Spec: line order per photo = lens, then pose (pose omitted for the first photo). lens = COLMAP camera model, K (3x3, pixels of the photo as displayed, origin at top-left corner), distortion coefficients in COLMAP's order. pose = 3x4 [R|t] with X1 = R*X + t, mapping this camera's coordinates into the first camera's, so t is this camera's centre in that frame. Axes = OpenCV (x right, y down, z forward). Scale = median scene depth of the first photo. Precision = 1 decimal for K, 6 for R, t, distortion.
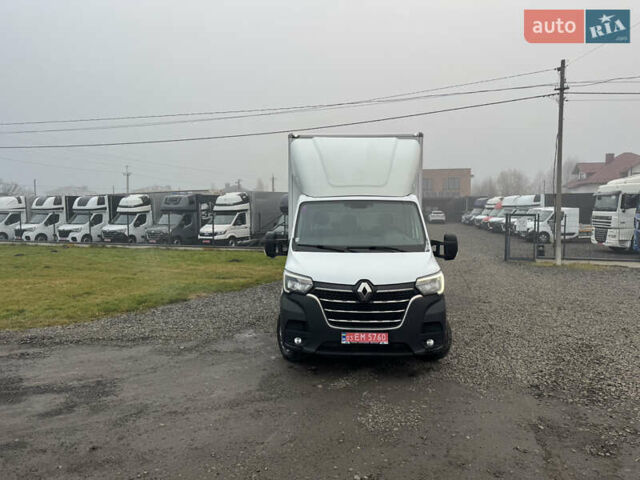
lens RADIAL K [[439.1, 0, 323.8], [0, 439.1, 237.3], [0, 0, 1]] dist [0.051896, -0.062030]
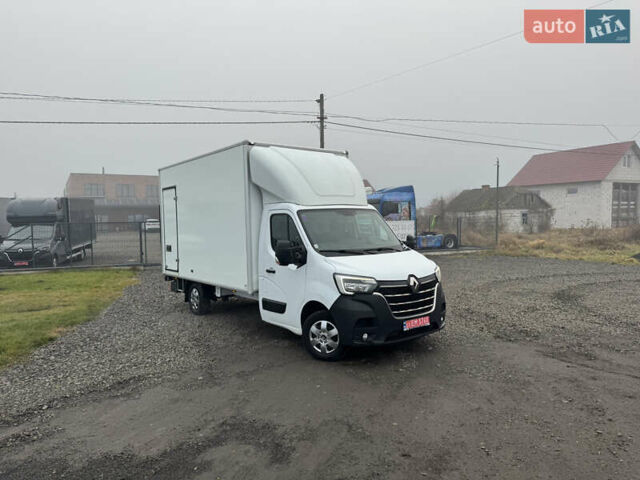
lens RADIAL K [[439.1, 0, 323.8], [0, 439.1, 237.3], [0, 0, 1]] dist [0.051896, -0.062030]
pose [[0.782051, -0.040080, 0.621924, -0.815329], [0.051591, 0.998668, -0.000516, -0.016904], [-0.621075, 0.032489, 0.783077, 0.200218]]
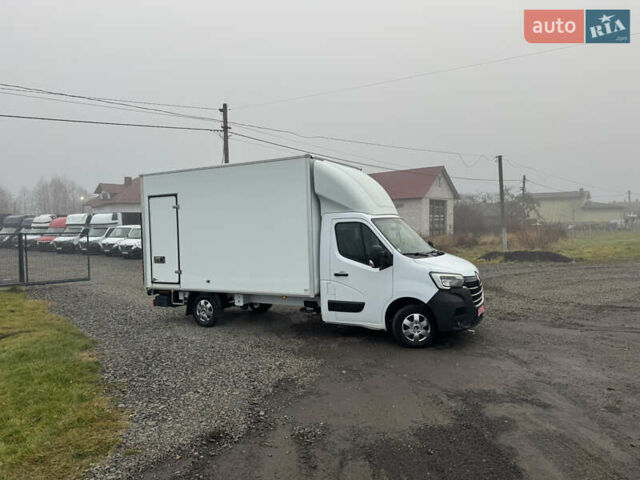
lens RADIAL K [[439.1, 0, 323.8], [0, 439.1, 237.3], [0, 0, 1]] dist [0.051896, -0.062030]
pose [[0.485836, -0.030368, 0.873522, -1.423761], [0.066785, 0.997764, -0.002456, -0.048135], [-0.871495, 0.059531, 0.486778, 0.695071]]
